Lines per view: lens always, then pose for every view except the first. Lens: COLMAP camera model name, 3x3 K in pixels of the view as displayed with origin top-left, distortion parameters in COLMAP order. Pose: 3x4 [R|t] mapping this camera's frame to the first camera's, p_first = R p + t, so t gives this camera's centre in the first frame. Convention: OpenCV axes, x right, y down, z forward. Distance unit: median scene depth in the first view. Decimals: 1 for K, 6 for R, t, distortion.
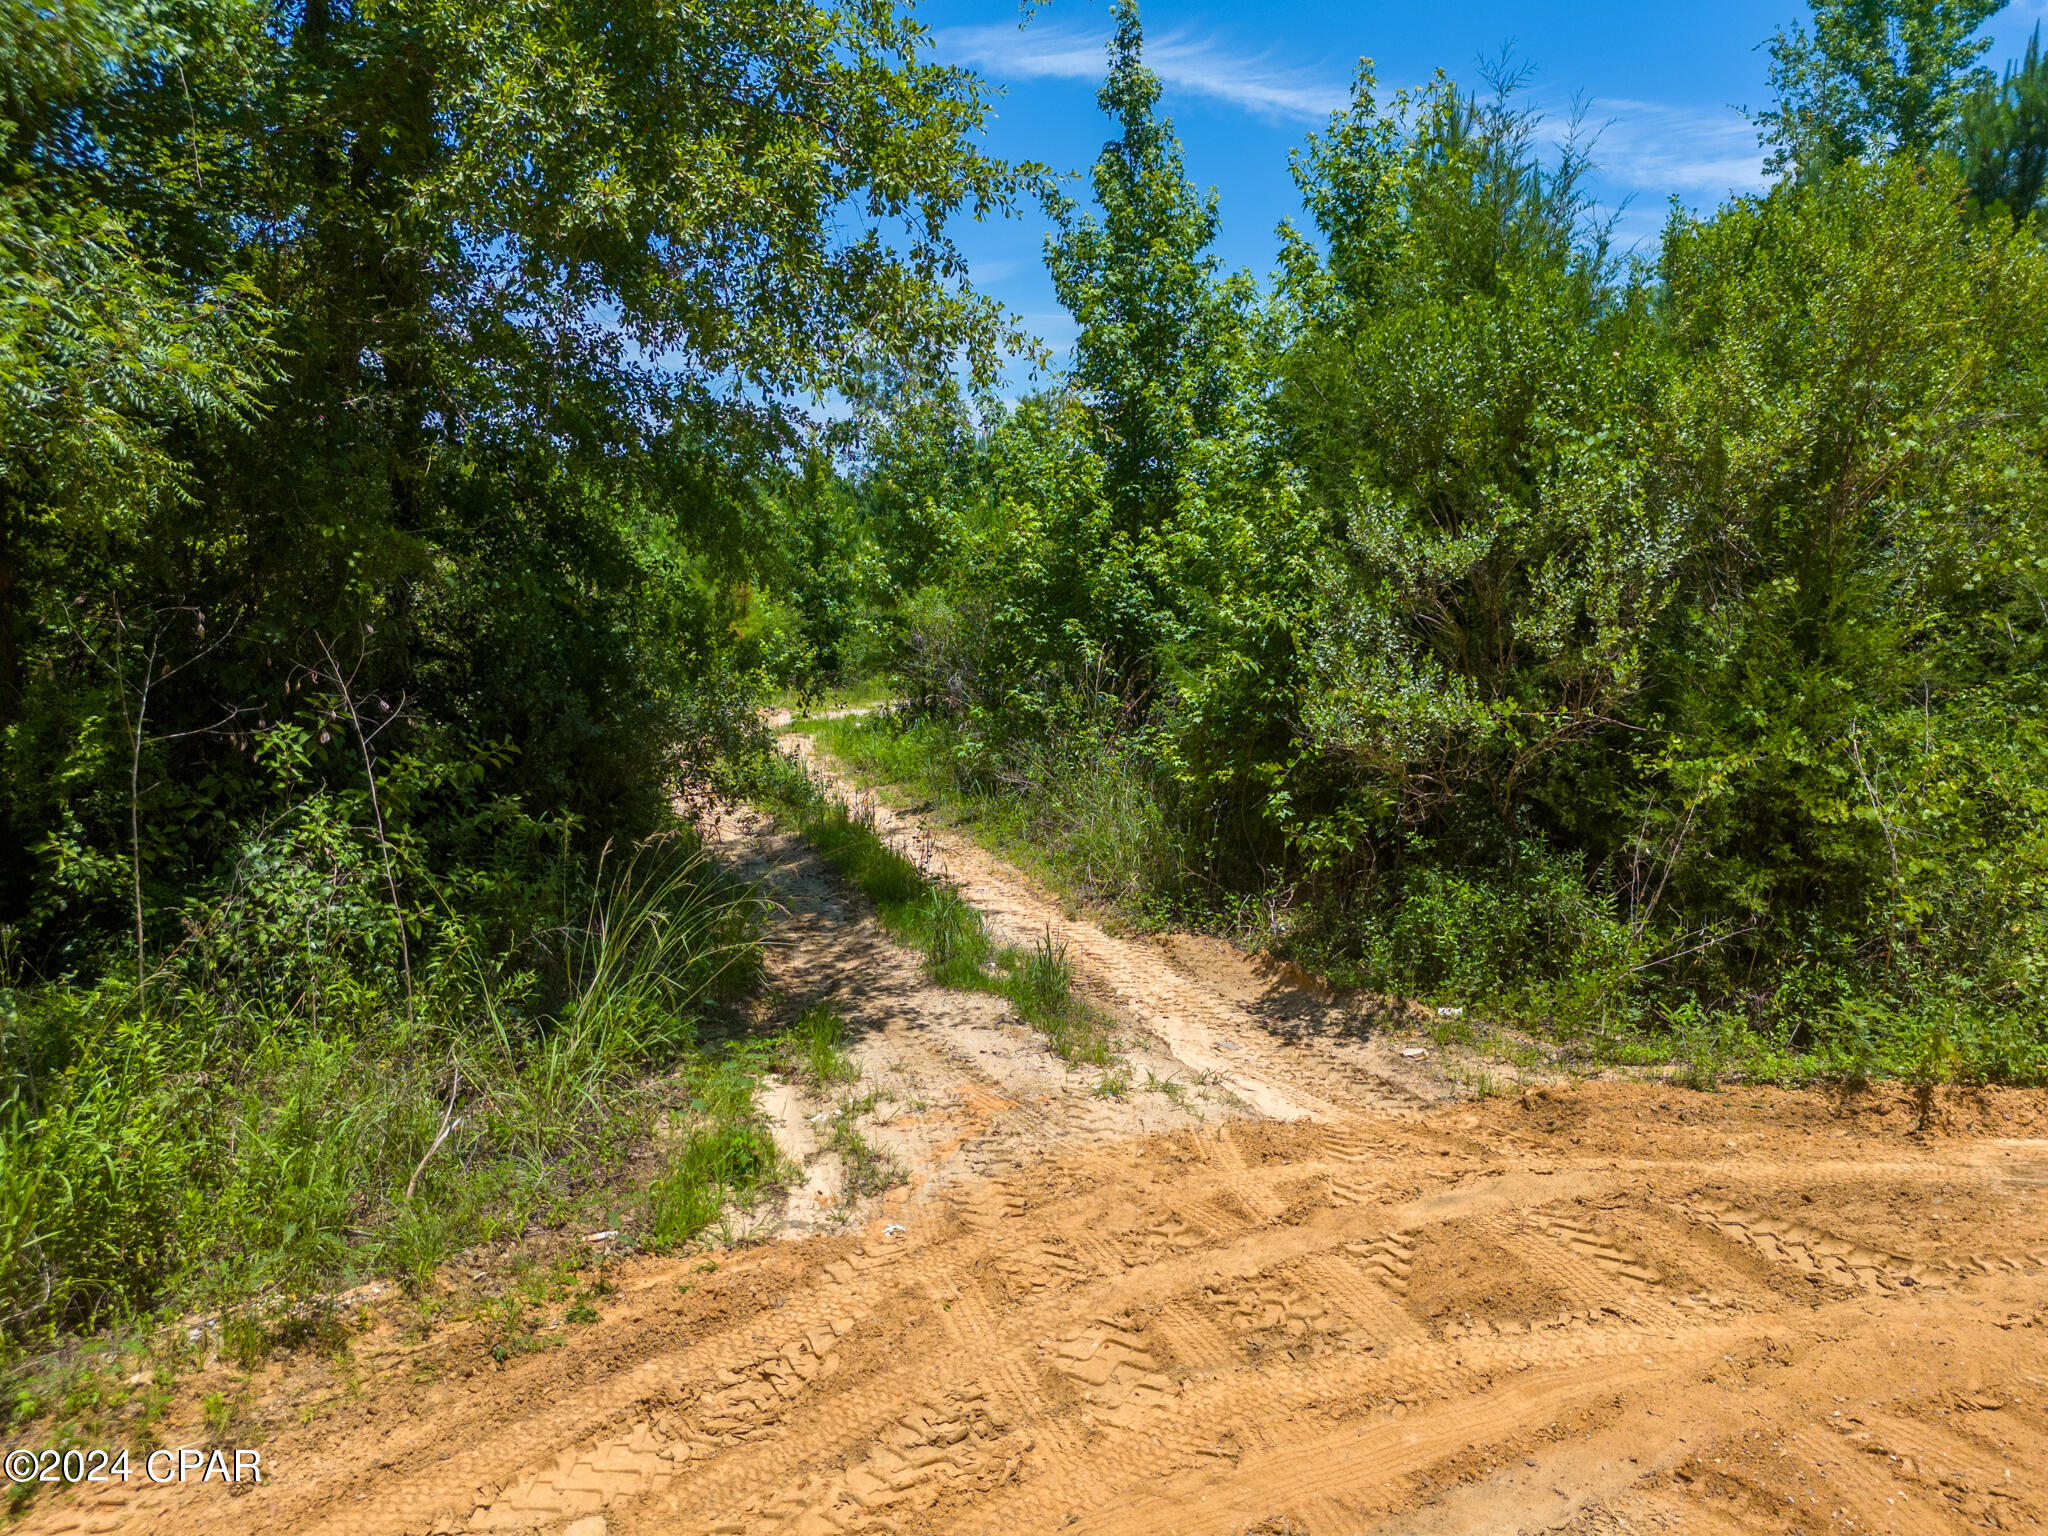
lens RADIAL K [[1520.4, 0, 1033.1], [0, 1520.4, 768.6], [0, 0, 1]] dist [0.066621, -0.001481]
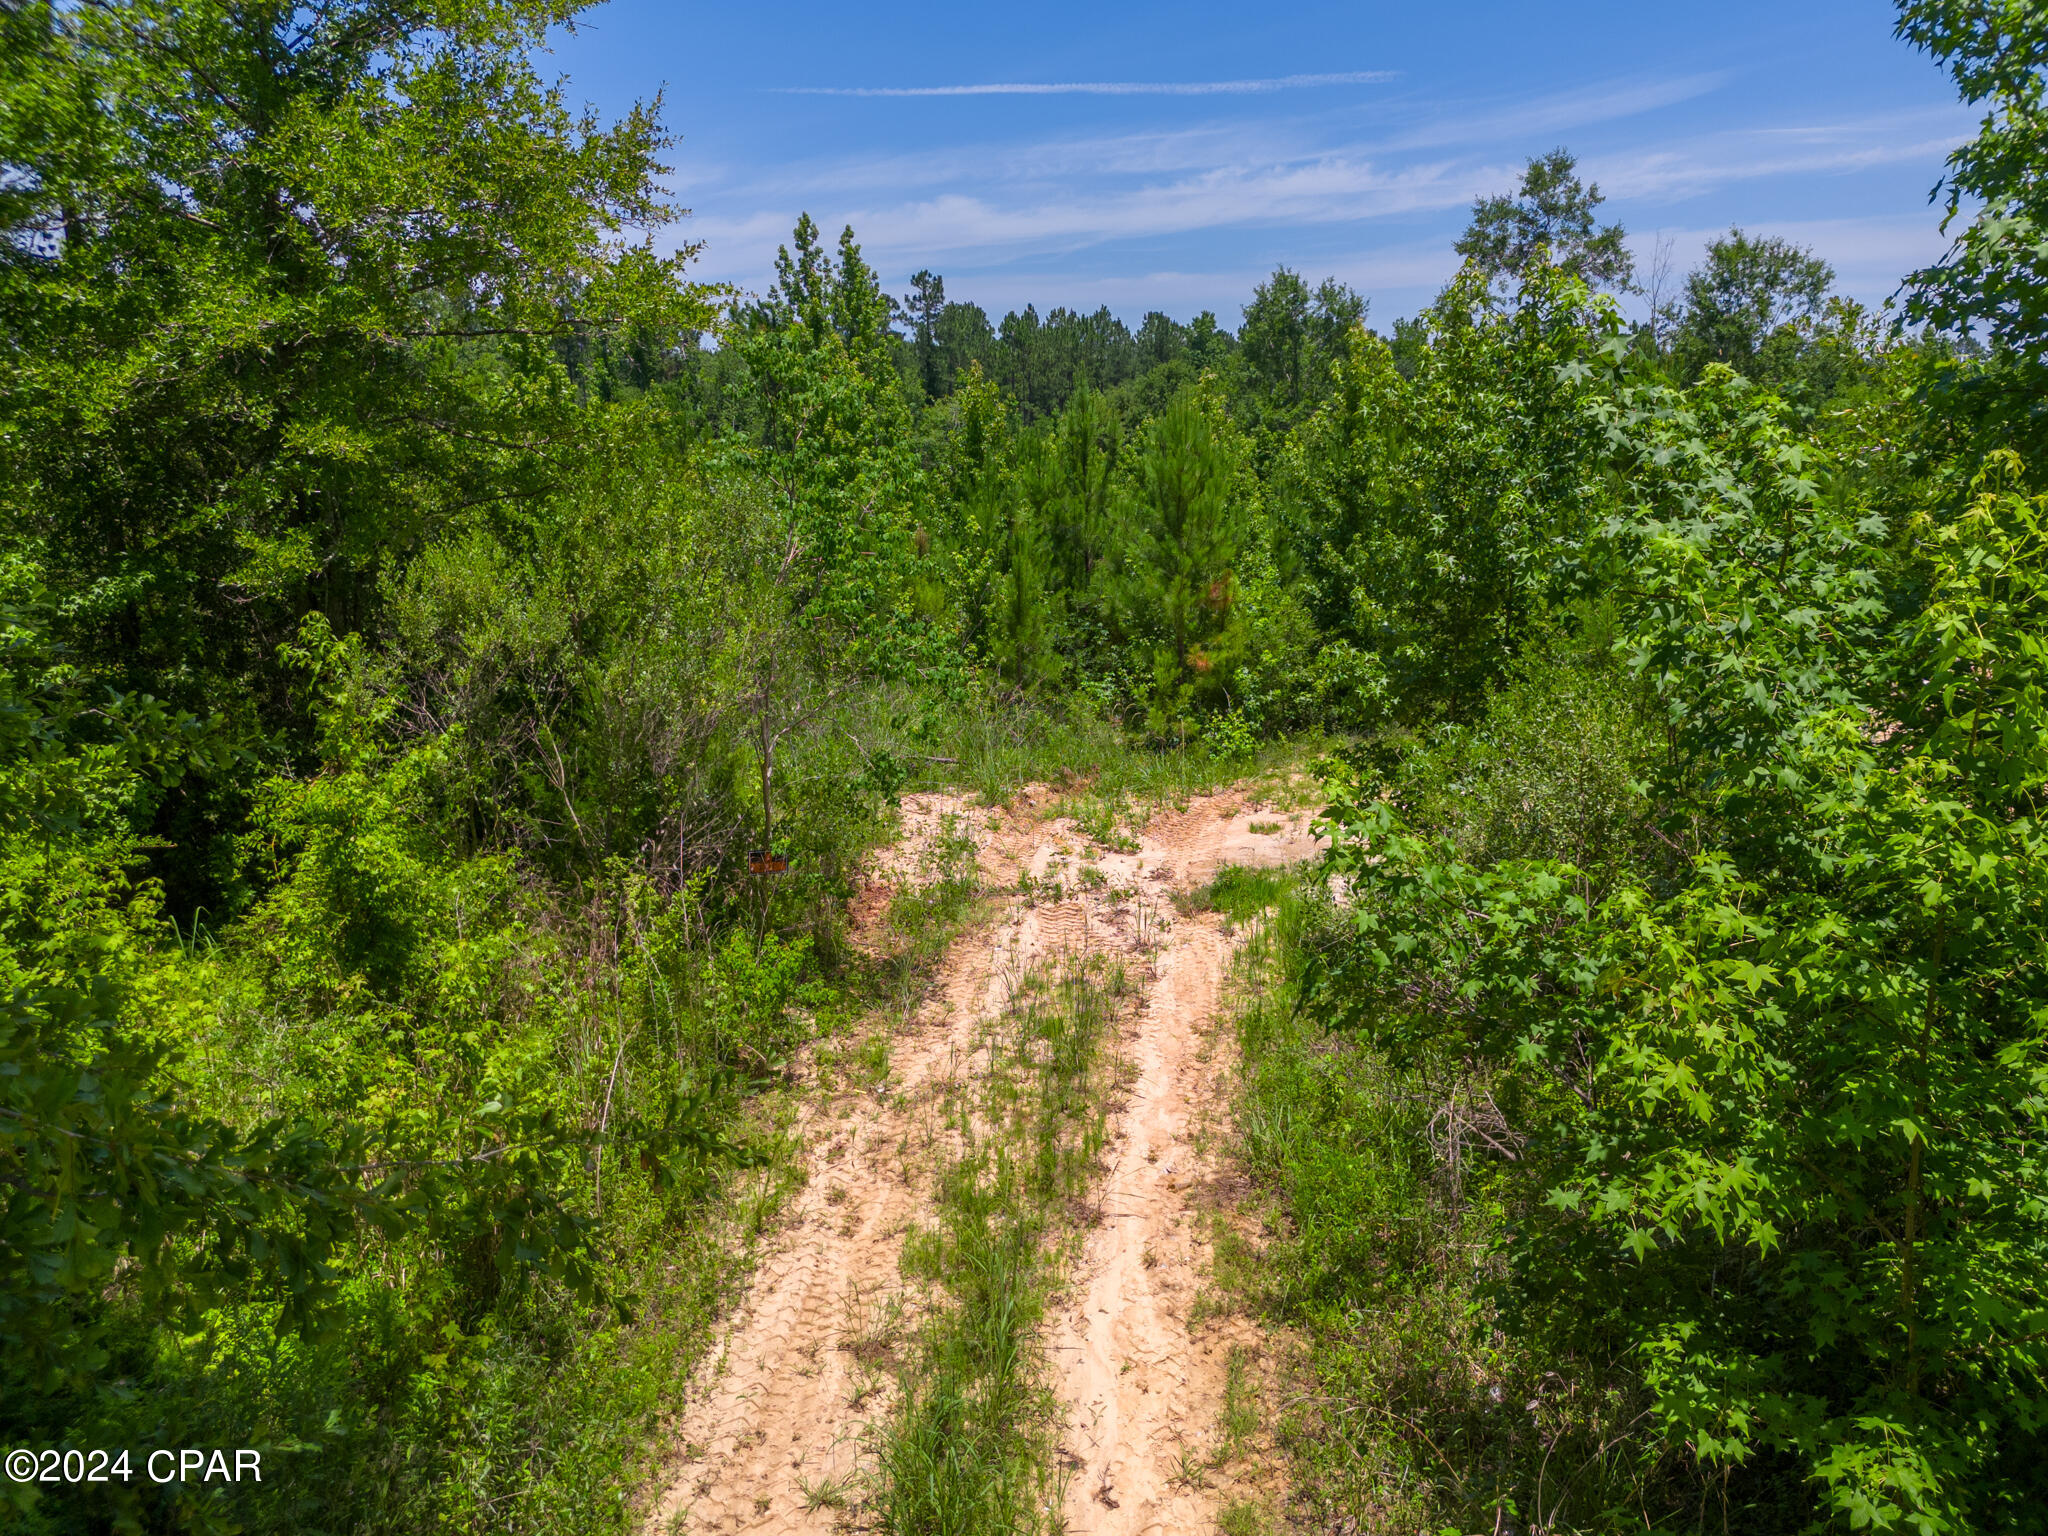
lens RADIAL K [[1520.4, 0, 1033.1], [0, 1520.4, 768.6], [0, 0, 1]] dist [0.066621, -0.001481]
pose [[0.920407, 0.086145, -0.381353, -0.005397], [-0.052121, 0.993753, 0.098688, -0.095745], [0.387472, -0.070957, 0.919147, 0.335020]]
